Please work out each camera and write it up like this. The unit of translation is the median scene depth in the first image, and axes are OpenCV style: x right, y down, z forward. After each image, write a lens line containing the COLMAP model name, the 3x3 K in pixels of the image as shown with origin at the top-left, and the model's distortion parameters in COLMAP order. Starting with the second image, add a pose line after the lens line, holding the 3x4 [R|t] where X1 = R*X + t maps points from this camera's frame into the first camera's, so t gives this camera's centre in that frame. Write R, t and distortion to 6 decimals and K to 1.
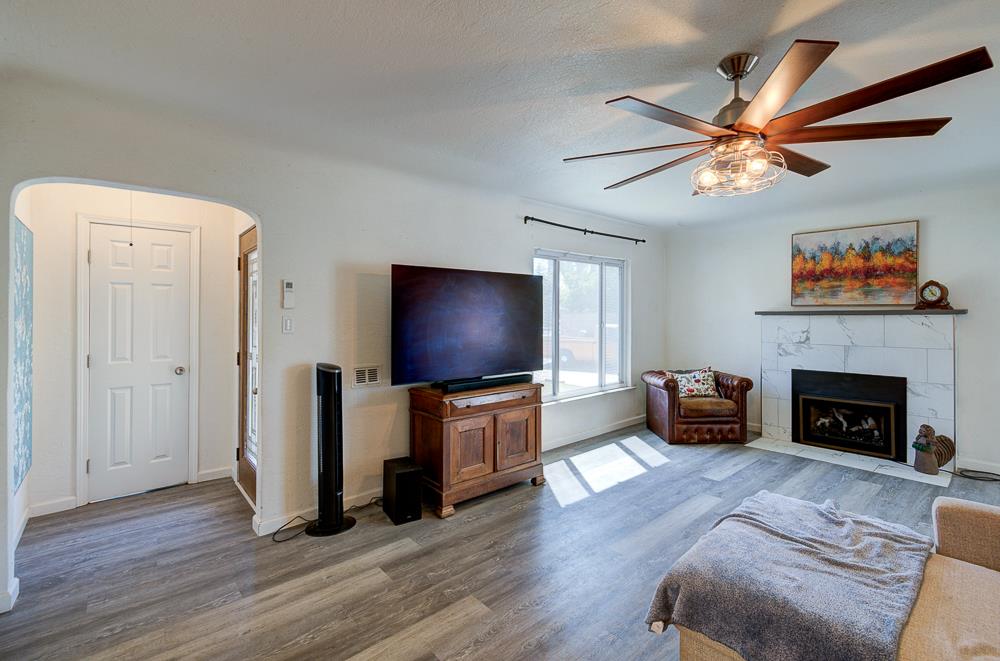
lens RADIAL K [[438.1, 0, 516.7], [0, 438.1, 328.0], [0, 0, 1]] dist [-0.000472, -0.000023]
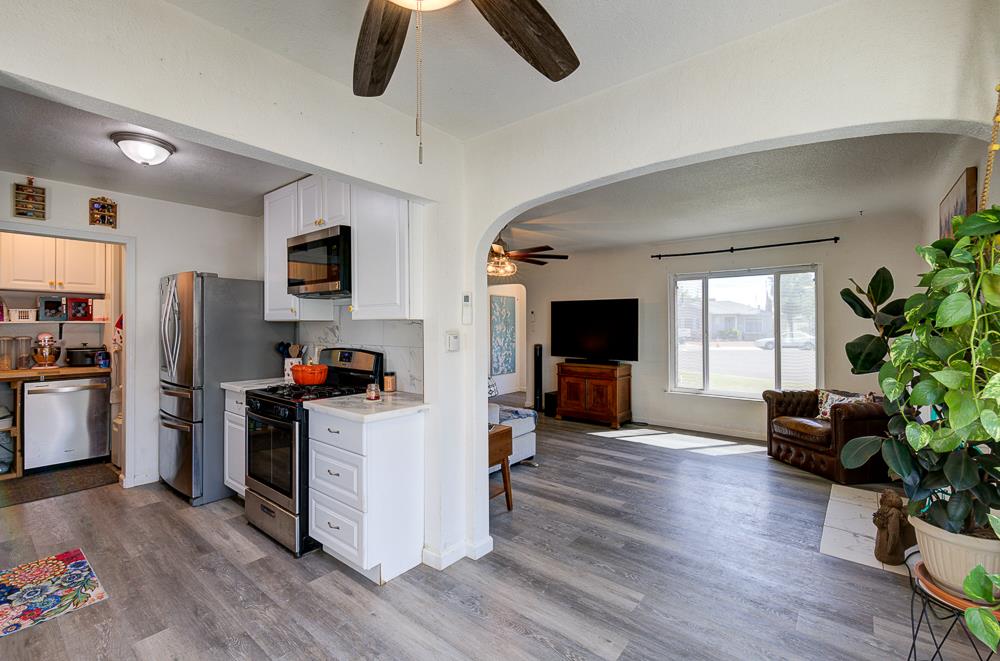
lens RADIAL K [[437.9, 0, 495.8], [0, 437.9, 326.3], [0, 0, 1]] dist [-0.001081, -0.000232]
pose [[0.160850, 0.006557, -0.986957, 1.355644], [-0.029564, 0.999561, 0.001822, -0.008980], [0.986536, 0.028886, 0.160973, 0.258671]]
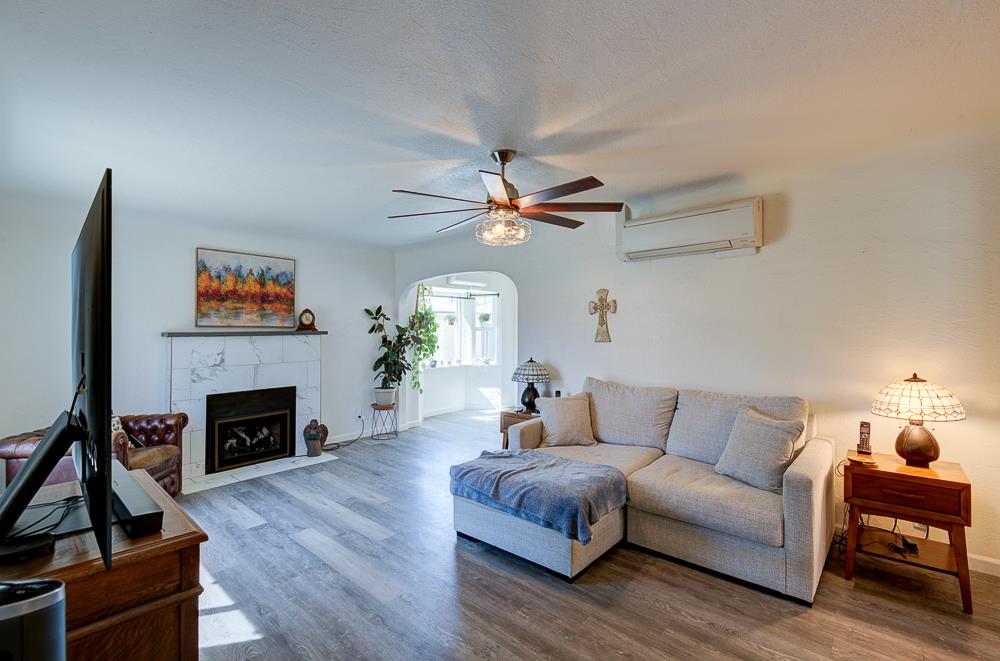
lens RADIAL K [[467.6, 0, 498.2], [0, 467.6, 346.0], [0, 0, 1]] dist [0.000887, 0.000106]
pose [[-0.120766, -0.024413, 0.992381, -0.451441], [0.042221, 0.998667, 0.029706, -0.013273], [-0.991783, 0.045487, -0.119574, 0.546527]]
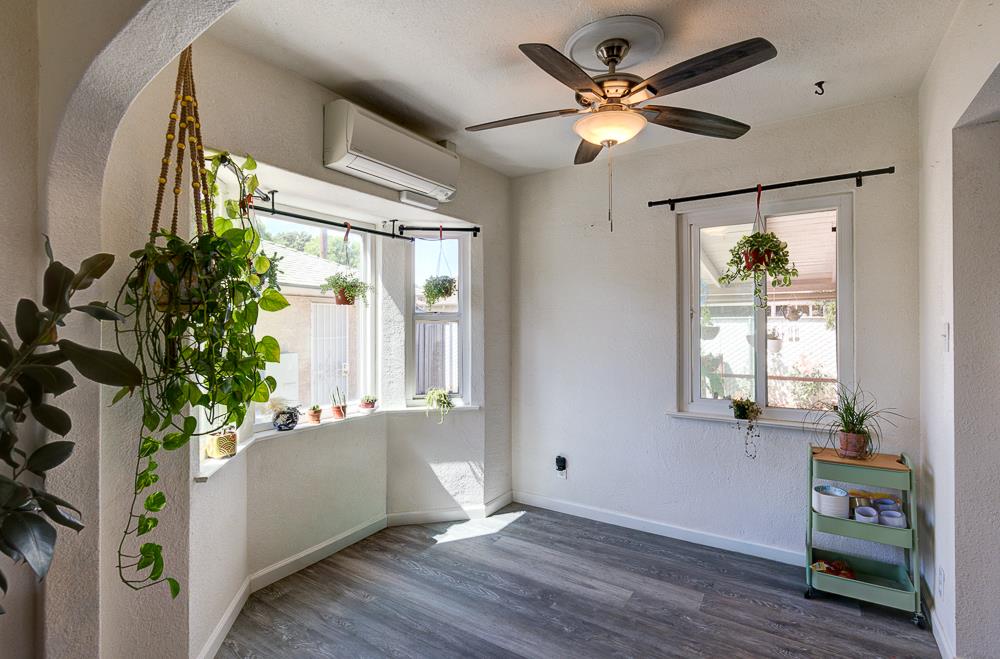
lens RADIAL K [[485.9, 0, 516.1], [0, 485.9, 312.8], [0, 0, 1]] dist [0.001524, 0.000209]
pose [[-0.291241, 0.025245, 0.956317, 0.704459], [0.029528, 0.999413, -0.017390, -0.018439], [-0.956194, 0.023173, -0.291815, 0.477664]]
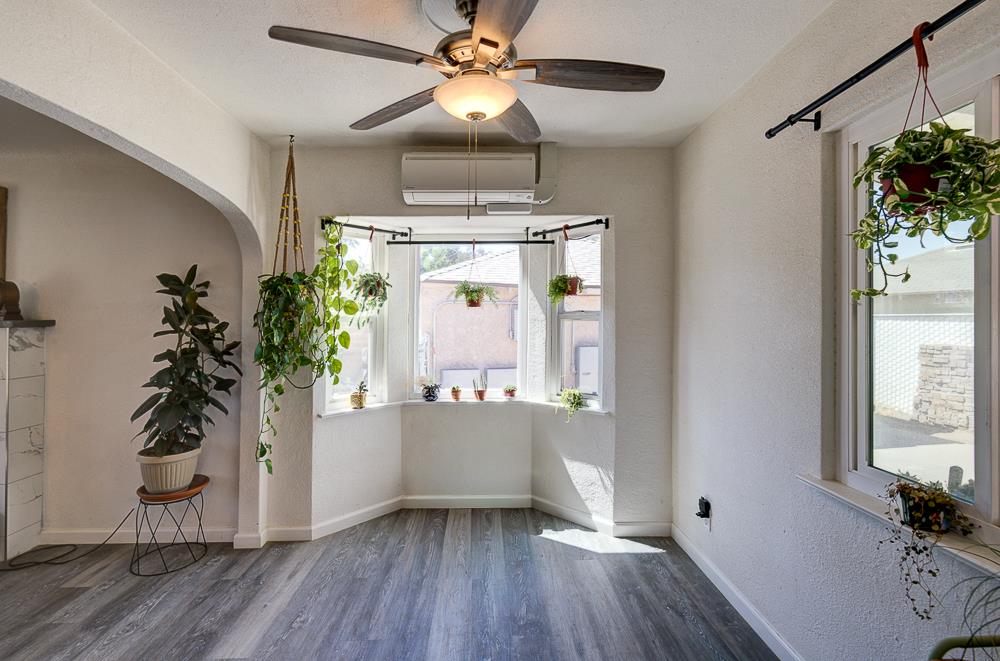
lens RADIAL K [[455.9, 0, 499.2], [0, 455.9, 314.6], [0, 0, 1]] dist [0.000185, 0.000052]
pose [[0.646153, 0.012837, 0.763100, 0.860776], [0.019391, 0.999260, -0.033229, -0.009297], [-0.762962, 0.036268, 0.645426, -0.031939]]
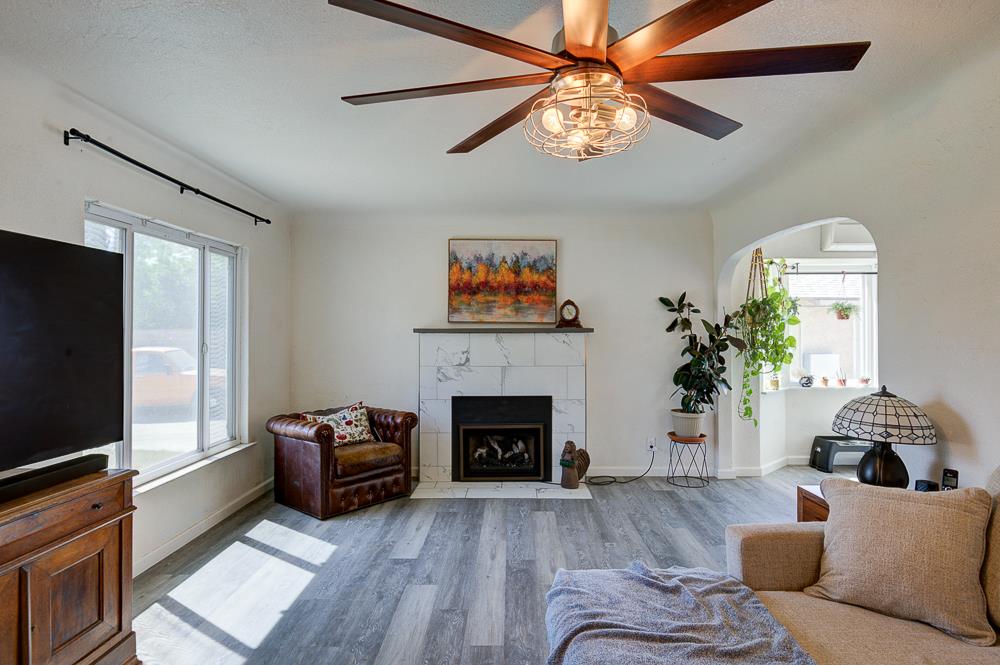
lens RADIAL K [[538.4, 0, 487.3], [0, 538.4, 335.9], [0, 0, 1]] dist [0.001707, 0.001523]
pose [[0.684520, -0.001630, 0.728993, -0.097049], [0.020023, 0.999662, -0.016566, -0.005340], [-0.728719, 0.025937, 0.684321, 0.246519]]
